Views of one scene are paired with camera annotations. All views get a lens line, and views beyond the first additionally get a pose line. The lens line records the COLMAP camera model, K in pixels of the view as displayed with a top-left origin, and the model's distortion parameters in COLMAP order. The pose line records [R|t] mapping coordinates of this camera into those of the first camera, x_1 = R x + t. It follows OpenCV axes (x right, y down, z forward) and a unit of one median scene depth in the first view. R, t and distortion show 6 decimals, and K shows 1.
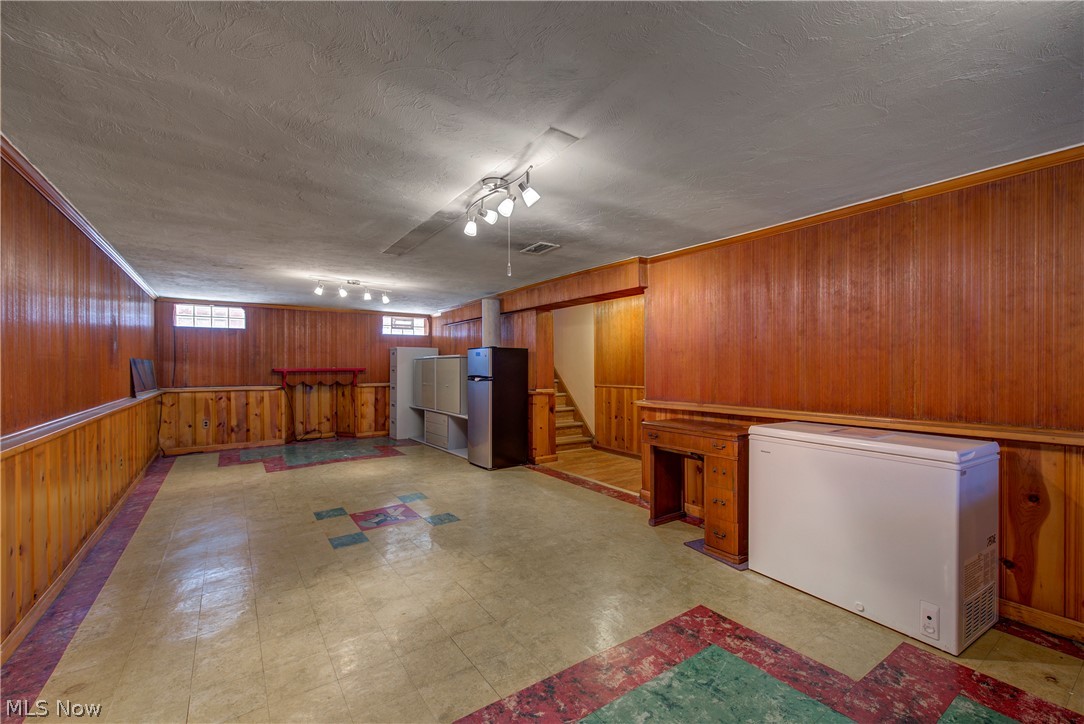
lens RADIAL K [[443.1, 0, 537.7], [0, 443.1, 365.8], [0, 0, 1]] dist [0.003573, -0.000219]
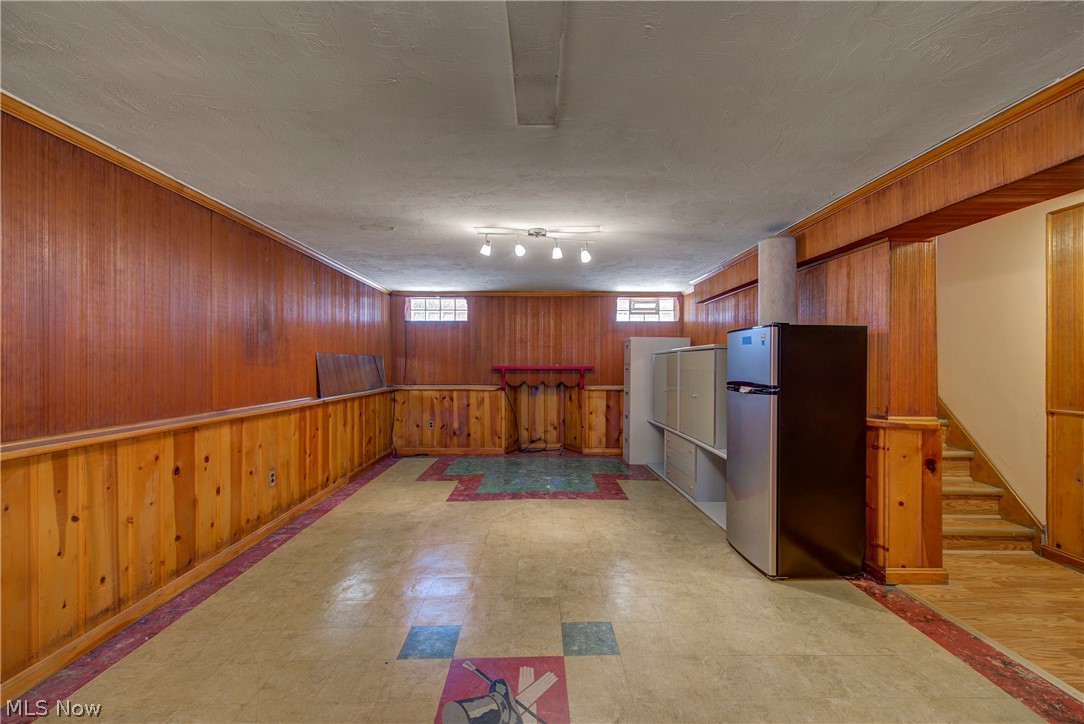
lens RADIAL K [[443.1, 0, 541.7], [0, 443.1, 366.0], [0, 0, 1]] dist [0.003573, -0.000219]
pose [[0.828851, 0.007714, -0.559416, -0.039453], [-0.004613, 0.999965, 0.006954, 0.000441], [0.559451, -0.003183, 0.828858, 0.390667]]
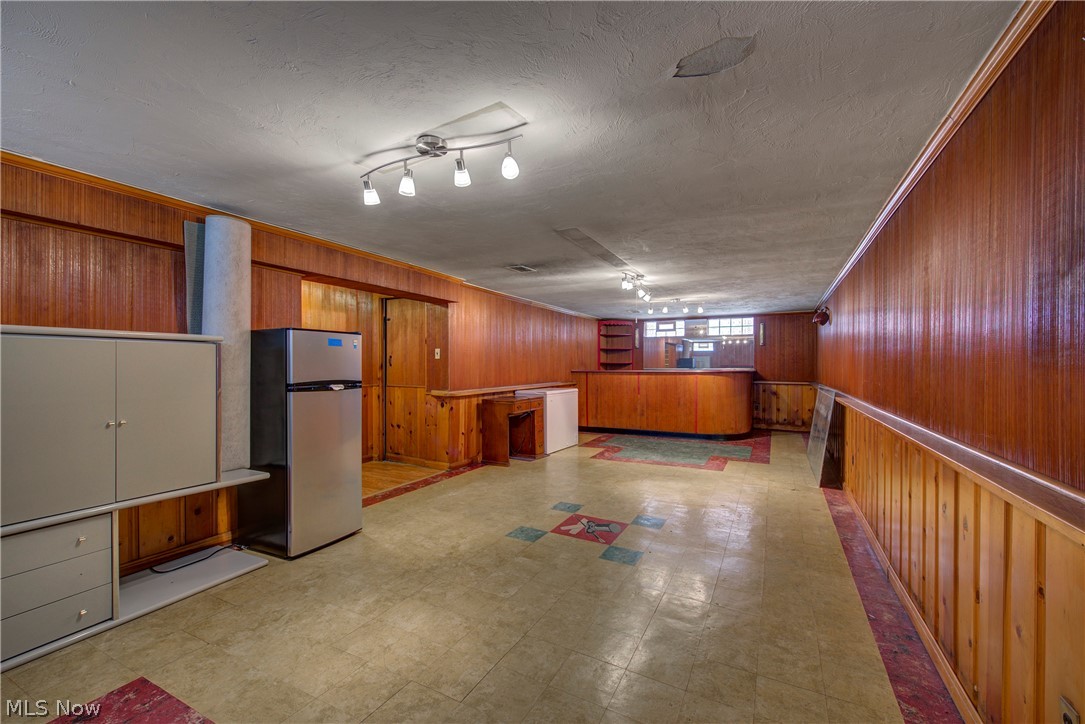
lens RADIAL K [[451.0, 0, 539.1], [0, 451.0, 367.8], [0, 0, 1]] dist [0.000997, 0.000080]
pose [[-0.463235, -0.002832, 0.886231, -0.670417], [-0.000078, 0.999995, 0.003154, 0.003327], [-0.886235, 0.001392, -0.463233, 0.913249]]
